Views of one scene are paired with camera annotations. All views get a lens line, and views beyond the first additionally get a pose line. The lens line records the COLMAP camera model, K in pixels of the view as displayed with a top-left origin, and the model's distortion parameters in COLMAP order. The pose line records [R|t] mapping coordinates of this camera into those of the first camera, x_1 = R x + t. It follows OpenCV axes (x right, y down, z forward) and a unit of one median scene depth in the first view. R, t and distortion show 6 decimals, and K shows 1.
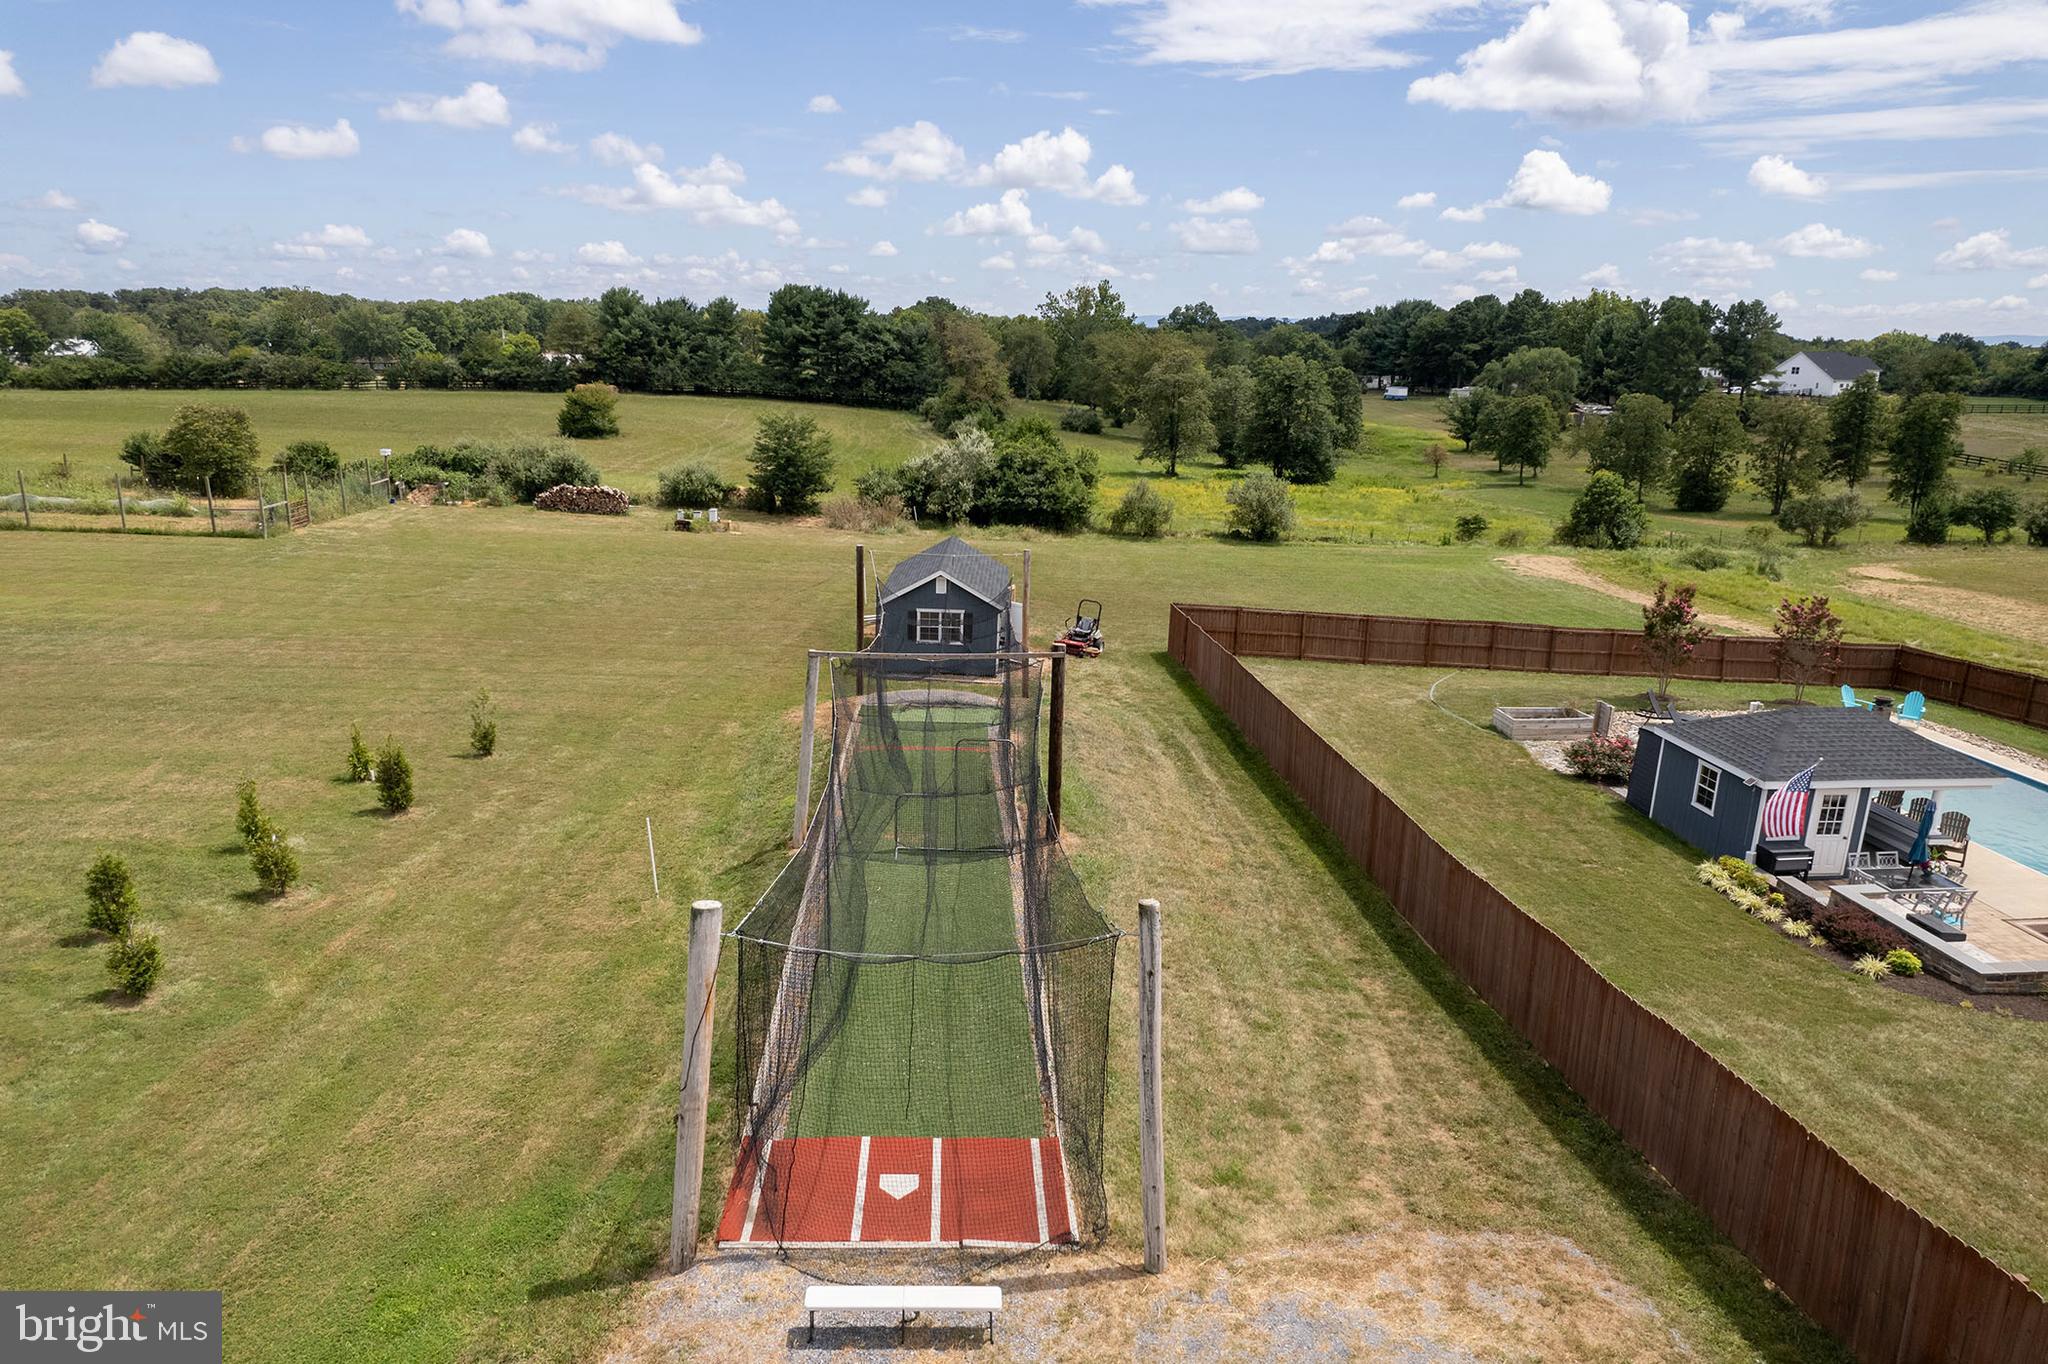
lens RADIAL K [[1316.8, 0, 1006.5], [0, 1316.8, 675.8], [0, 0, 1]] dist [-0.066534, 0.056066]
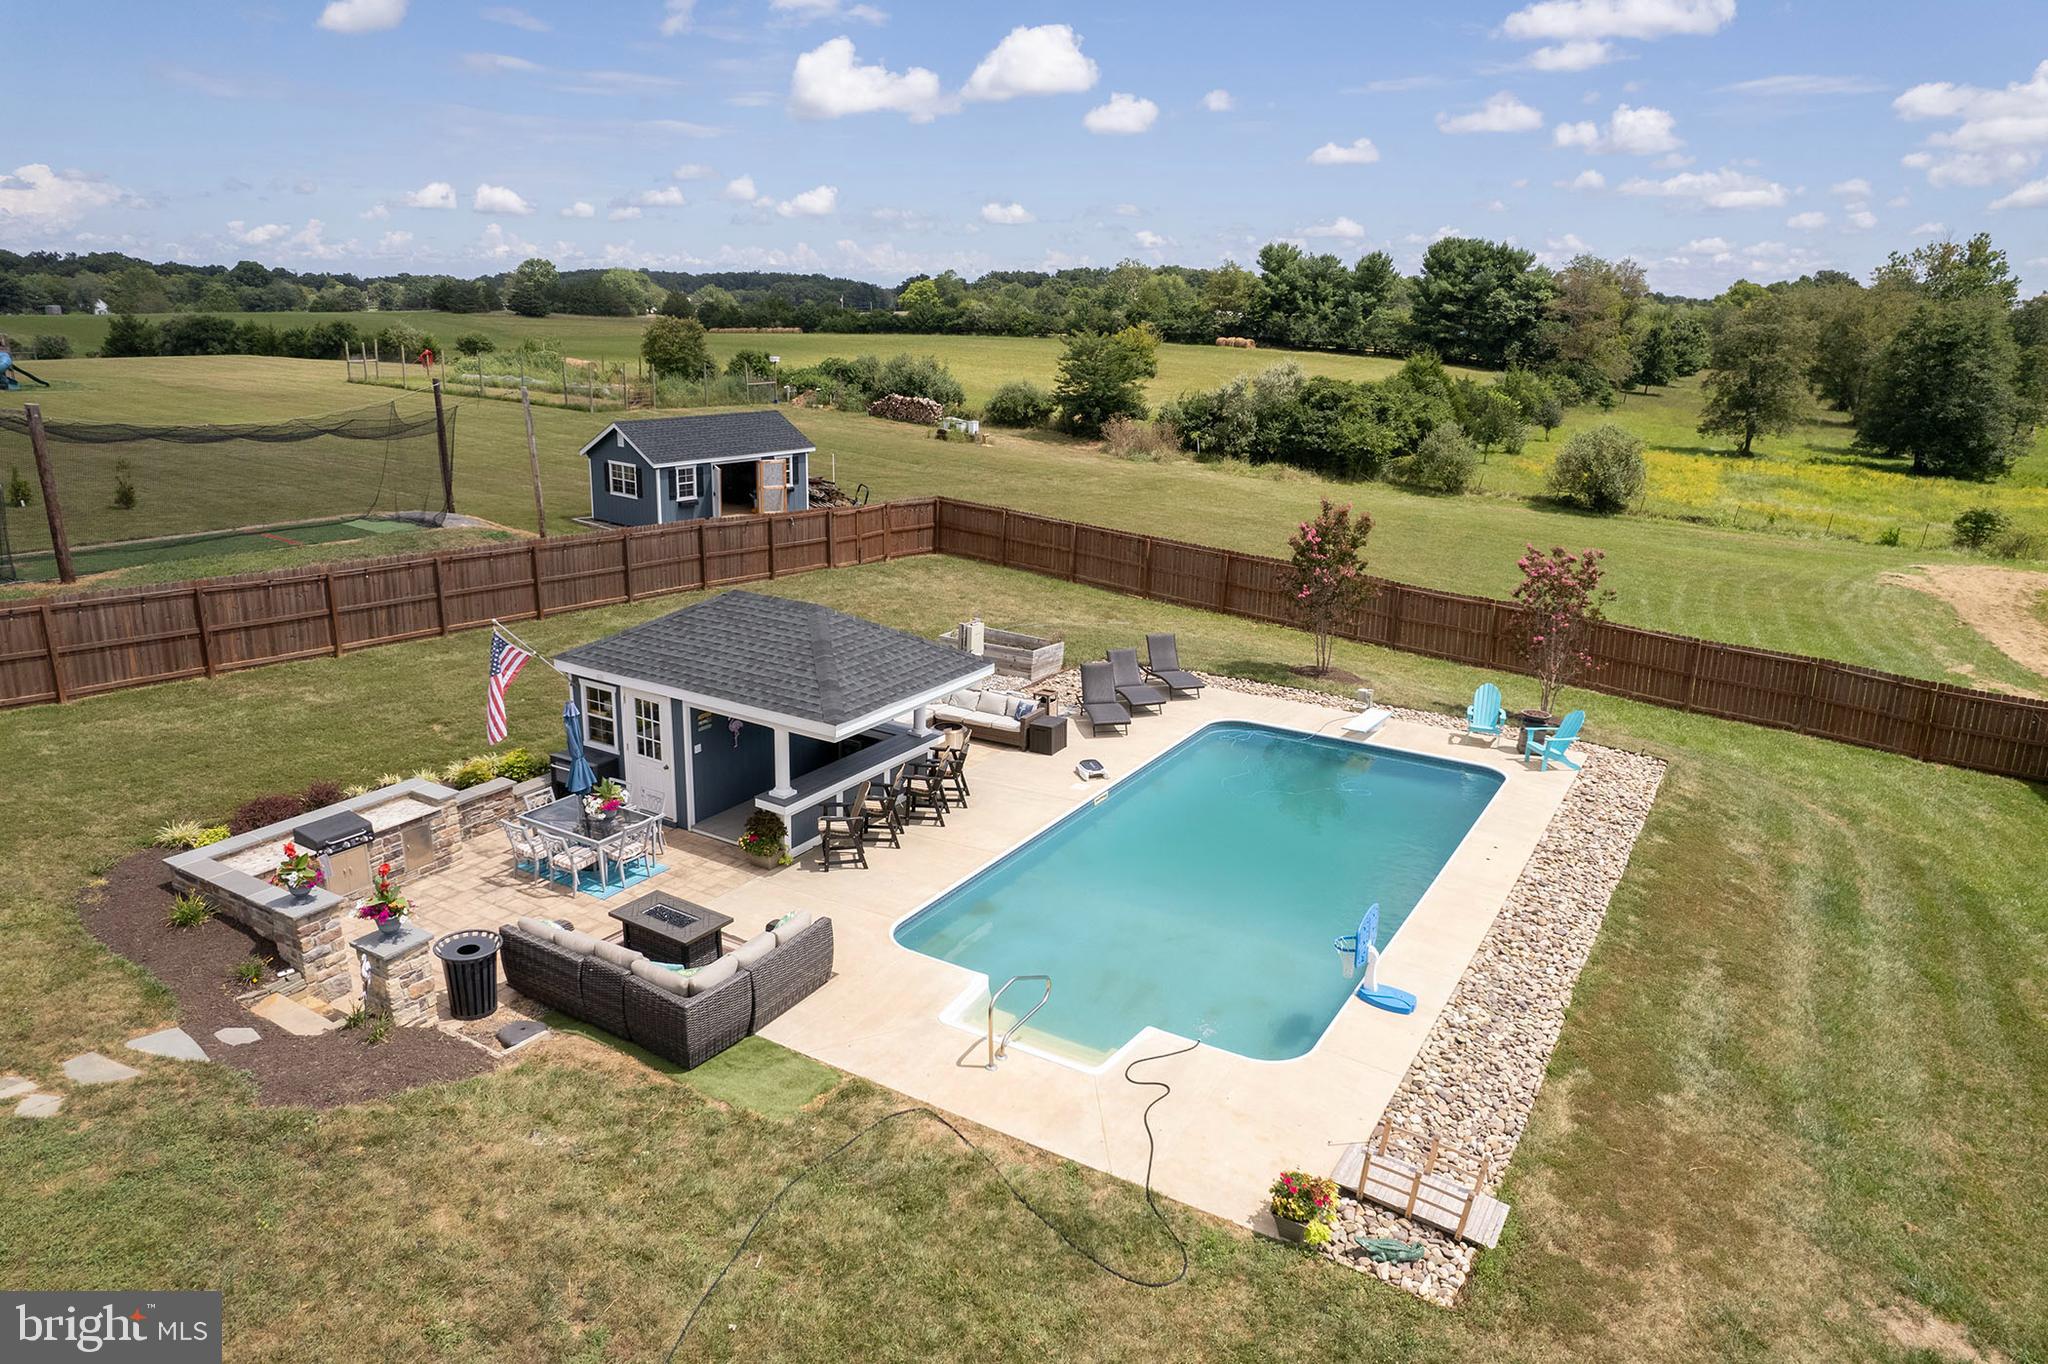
lens RADIAL K [[1316.8, 0, 996.9], [0, 1316.8, 673.2], [0, 0, 1]] dist [-0.066534, 0.056066]
pose [[0.785109, 0.166057, -0.596681, 0.360267], [-0.160982, 0.984989, 0.062305, 0.000586], [0.598070, 0.047139, 0.800056, 0.160239]]
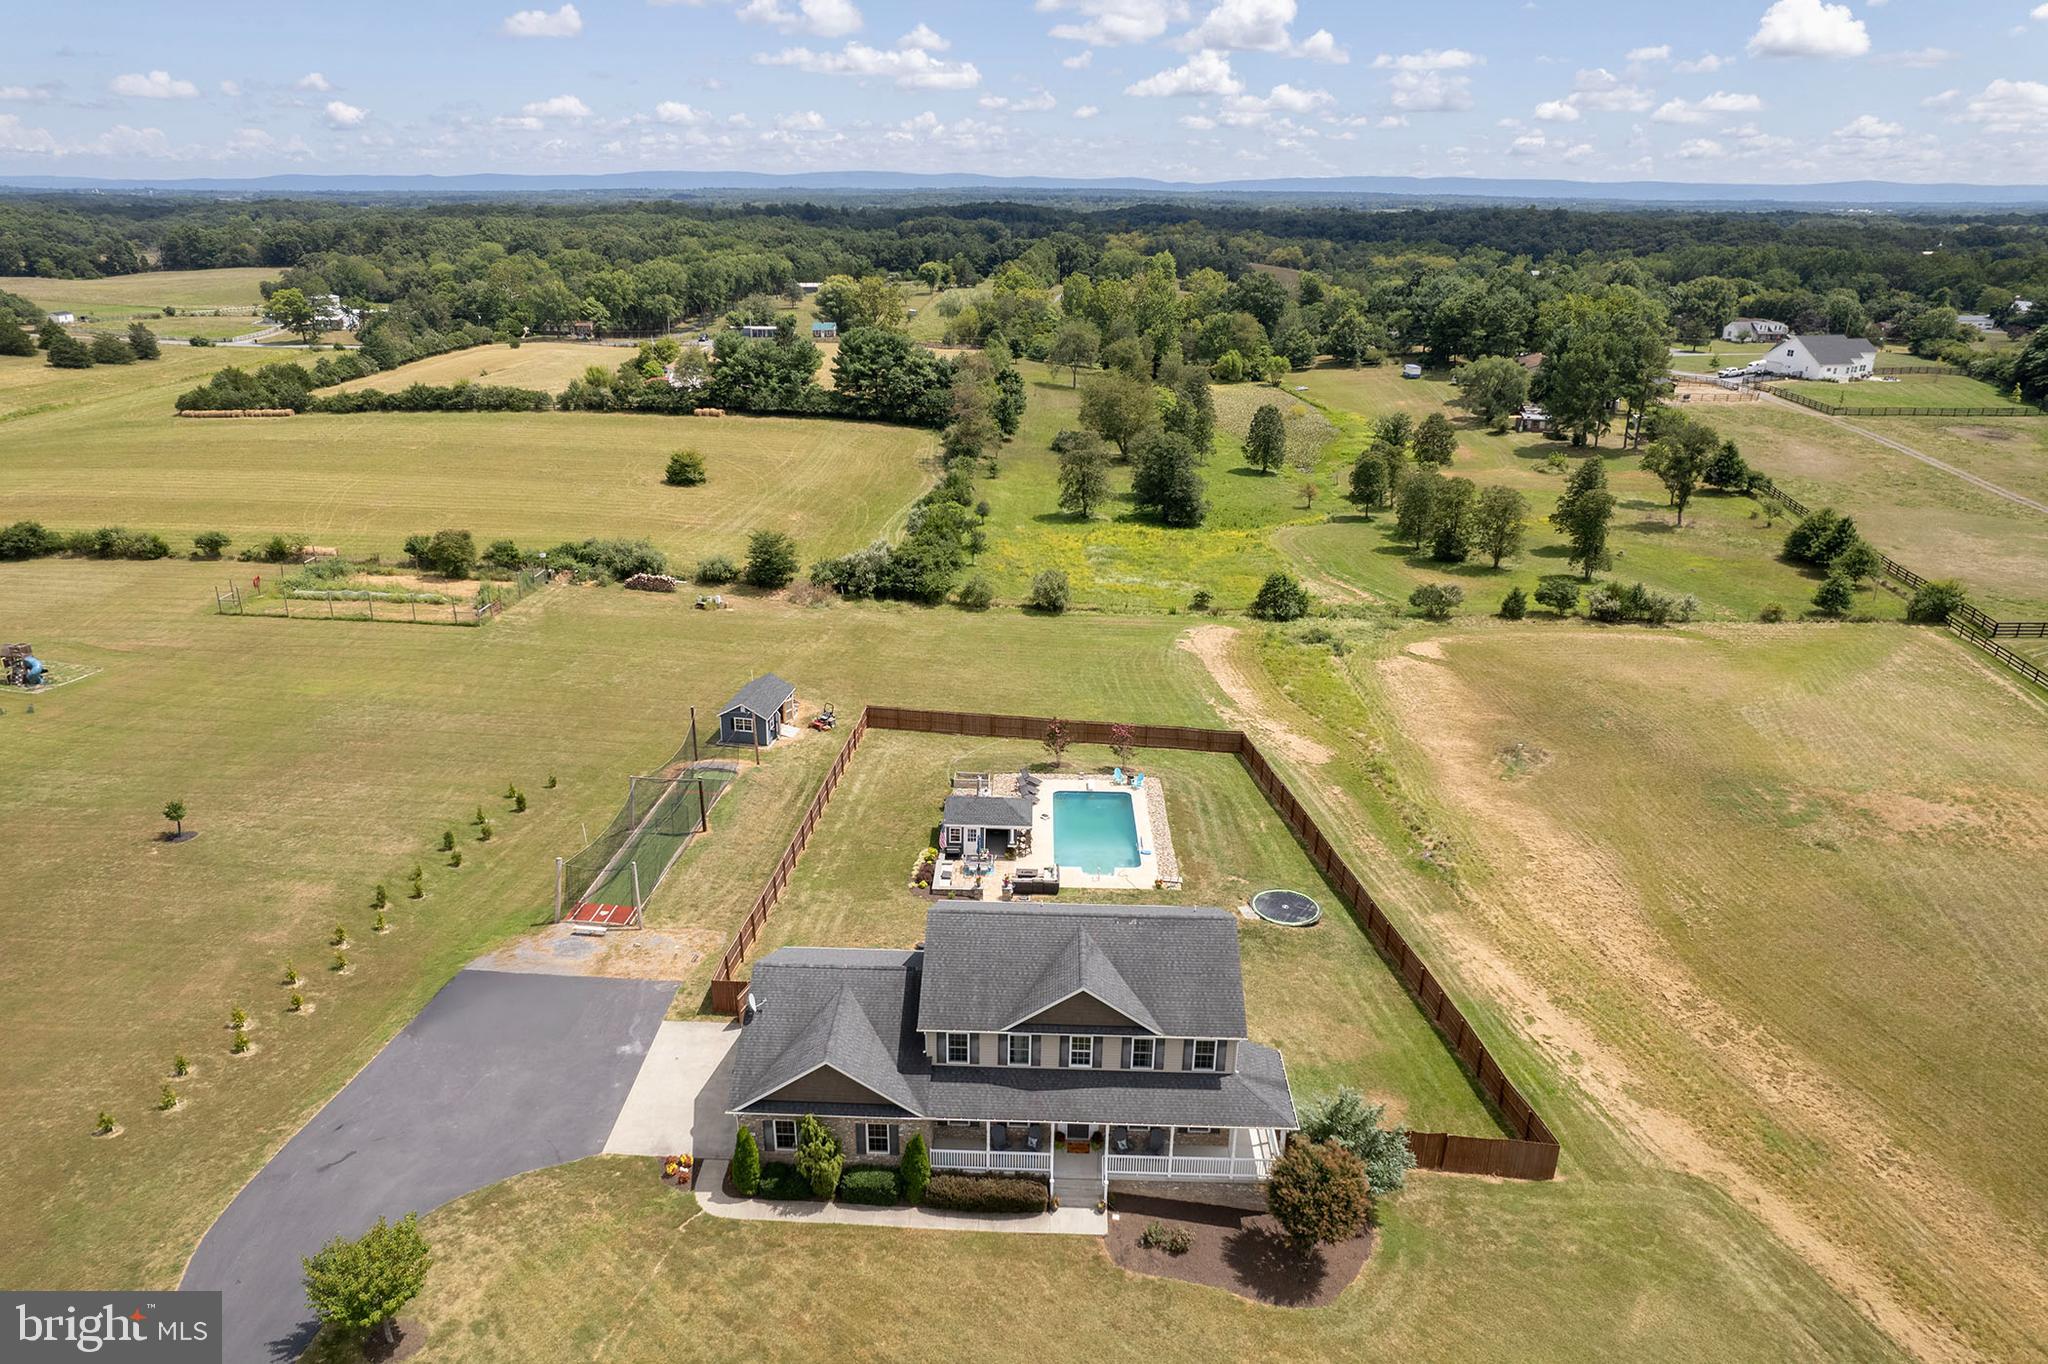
lens RADIAL K [[1316.8, 0, 987.3], [0, 1316.8, 675.2], [0, 0, 1]] dist [-0.066534, 0.056066]
pose [[0.988608, 0.036409, -0.146042, 0.327268], [-0.022532, 0.995167, 0.095575, -0.162616], [0.148816, -0.091196, 0.984651, -0.574298]]
